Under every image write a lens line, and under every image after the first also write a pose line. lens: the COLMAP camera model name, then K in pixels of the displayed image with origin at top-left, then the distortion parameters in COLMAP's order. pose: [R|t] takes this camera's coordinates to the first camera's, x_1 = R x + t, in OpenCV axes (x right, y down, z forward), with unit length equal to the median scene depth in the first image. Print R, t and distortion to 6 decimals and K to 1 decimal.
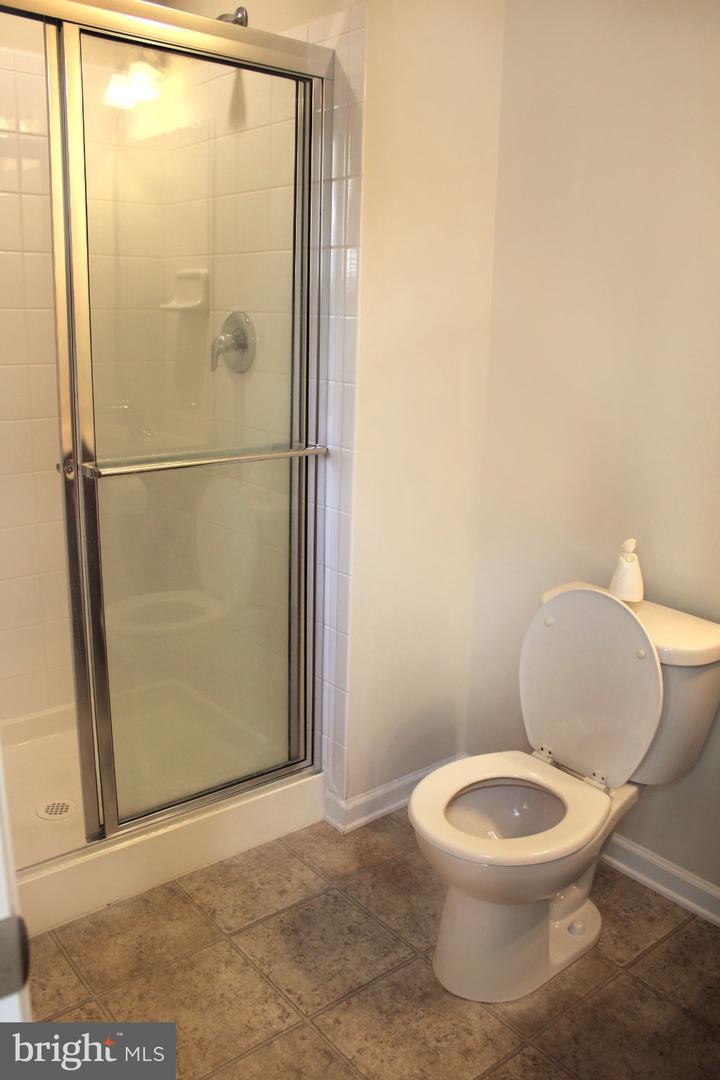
lens RADIAL K [[887.7, 0, 340.3], [0, 887.7, 532.0], [0, 0, 1]] dist [-0.136524, 0.088897]
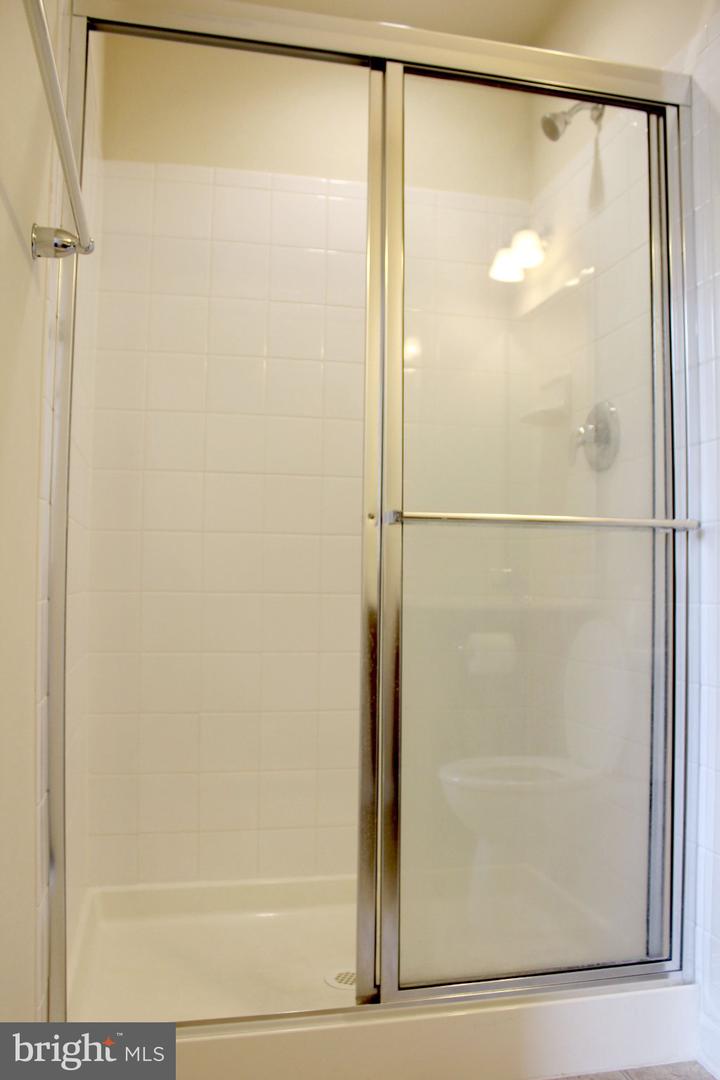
lens RADIAL K [[887.7, 0, 358.3], [0, 887.7, 538.9], [0, 0, 1]] dist [-0.136524, 0.088897]
pose [[0.899151, -0.027579, -0.436770, 0.046972], [-0.099611, 0.958920, -0.265613, 0.144947], [0.426152, 0.282333, 0.859466, 0.201464]]
